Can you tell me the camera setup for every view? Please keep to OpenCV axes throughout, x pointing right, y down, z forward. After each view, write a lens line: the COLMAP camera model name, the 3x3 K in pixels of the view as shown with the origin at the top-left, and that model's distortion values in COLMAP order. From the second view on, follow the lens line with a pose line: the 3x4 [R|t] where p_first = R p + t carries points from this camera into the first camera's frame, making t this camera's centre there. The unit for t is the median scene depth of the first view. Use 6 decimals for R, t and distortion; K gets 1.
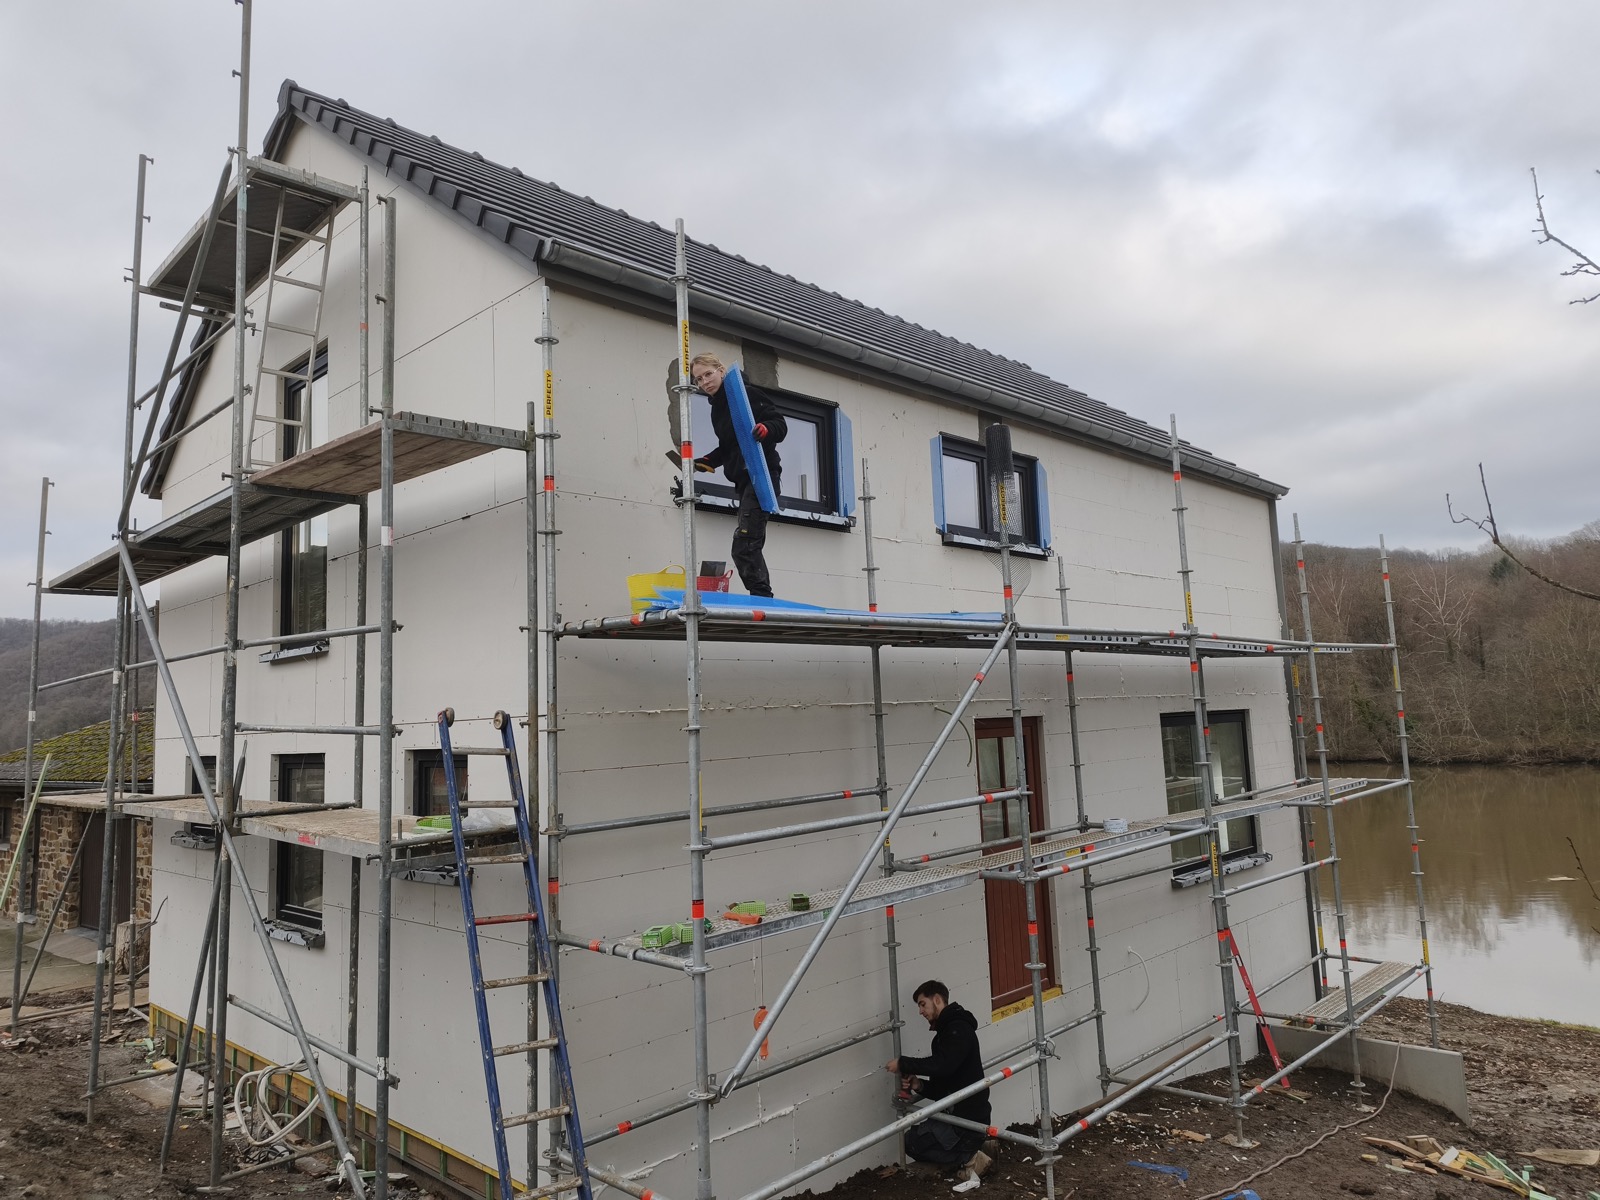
lens RADIAL K [[1072.6, 0, 801.3], [0, 1072.6, 595.2], [0, 0, 1]] dist [-0.007369, -0.007484]
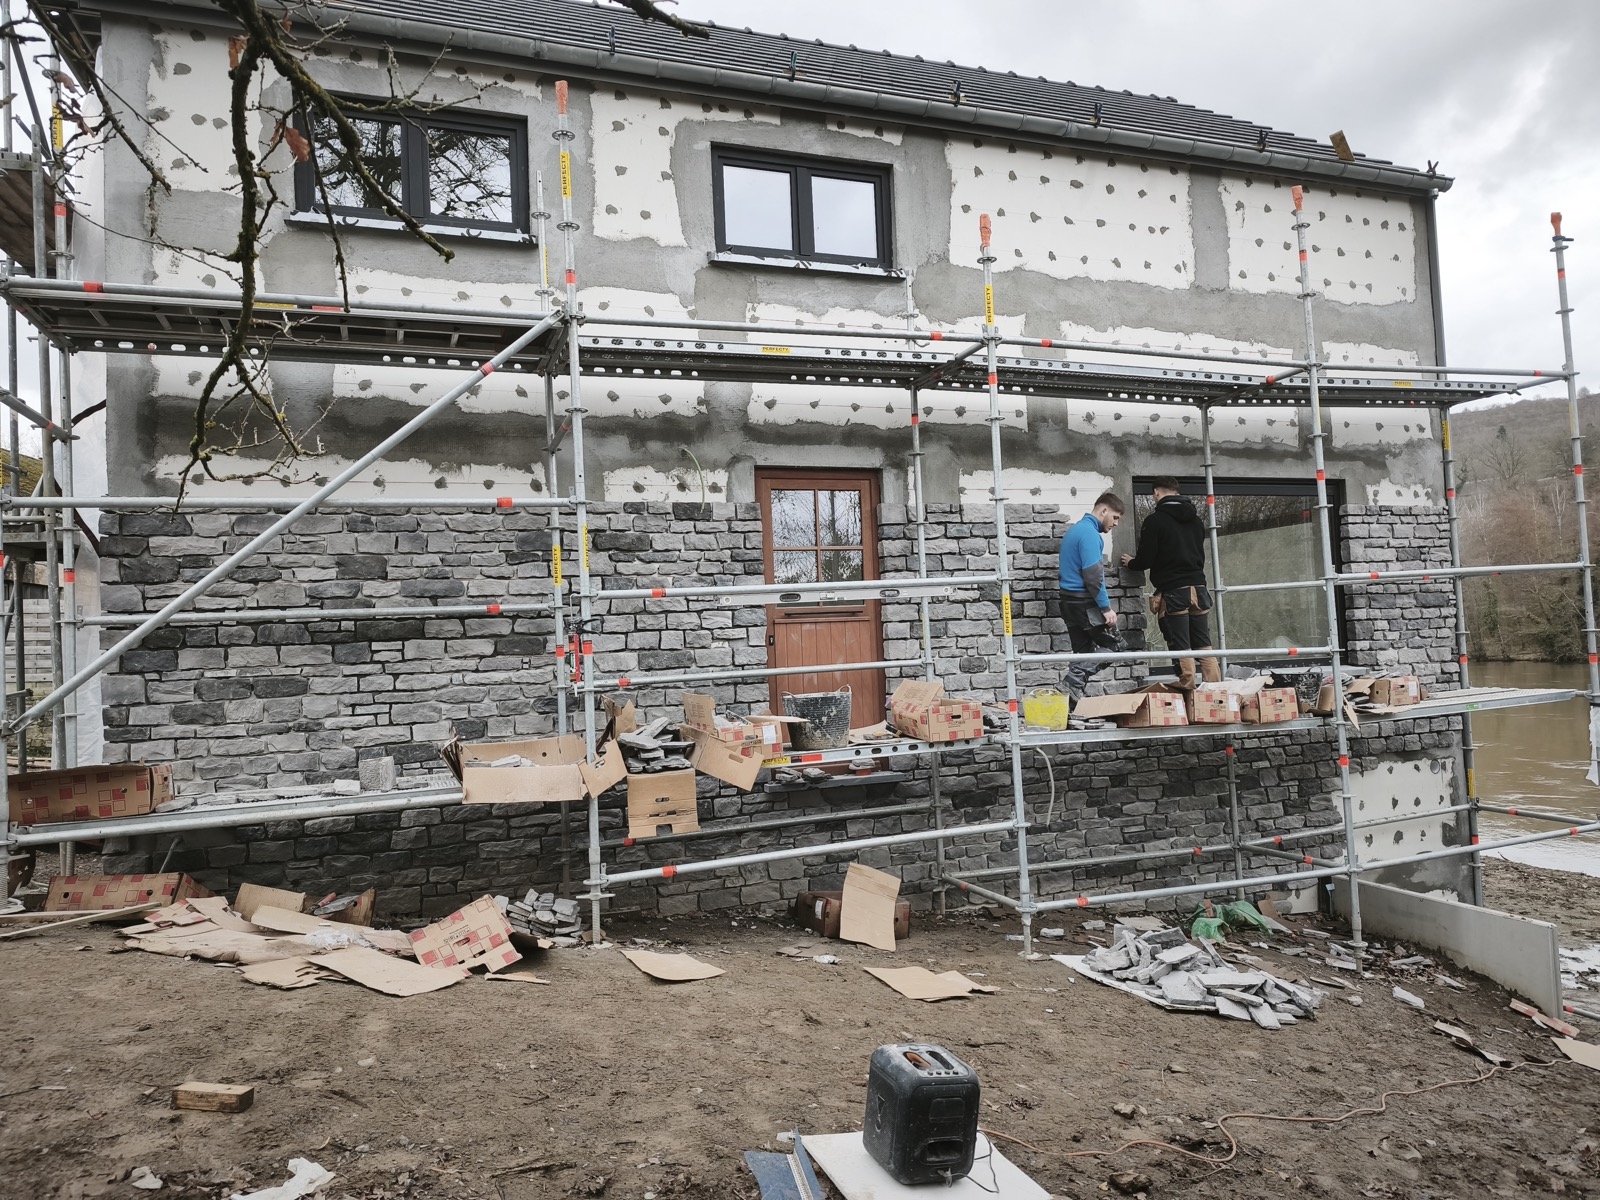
lens RADIAL K [[1072.6, 0, 799.4], [0, 1072.6, 600.0], [0, 0, 1]] dist [-0.007369, -0.007484]
pose [[0.903416, -0.016060, -0.428465, 0.384863], [0.057068, 0.994911, 0.083035, 0.106160], [0.424951, -0.099467, 0.899735, 0.142275]]
